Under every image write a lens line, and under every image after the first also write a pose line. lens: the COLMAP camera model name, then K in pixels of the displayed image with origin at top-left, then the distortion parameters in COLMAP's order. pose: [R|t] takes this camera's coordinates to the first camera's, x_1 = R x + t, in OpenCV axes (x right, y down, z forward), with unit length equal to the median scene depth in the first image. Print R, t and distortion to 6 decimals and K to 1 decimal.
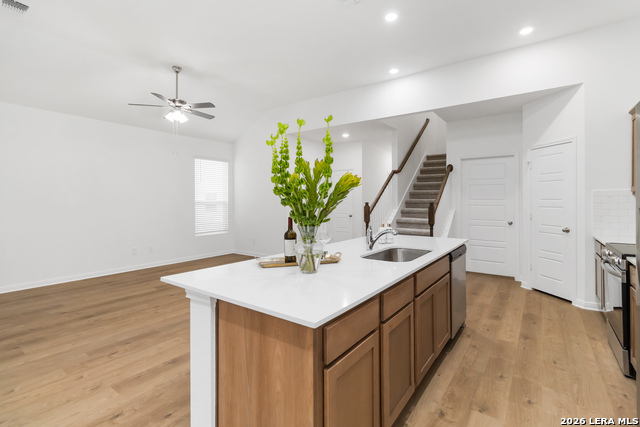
lens RADIAL K [[303.7, 0, 322.0], [0, 303.7, 199.6], [0, 0, 1]] dist [0.001007, -0.000684]
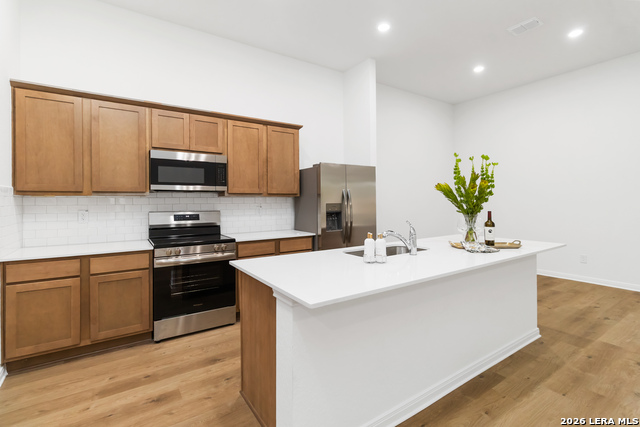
lens RADIAL K [[303.7, 0, 322.0], [0, 303.7, 199.6], [0, 0, 1]] dist [0.001007, -0.000684]
pose [[-0.941017, 0.008158, 0.338260, 0.090201], [0.005911, 0.999953, -0.007671, 0.009224], [-0.338307, -0.005219, -0.941021, 1.579830]]
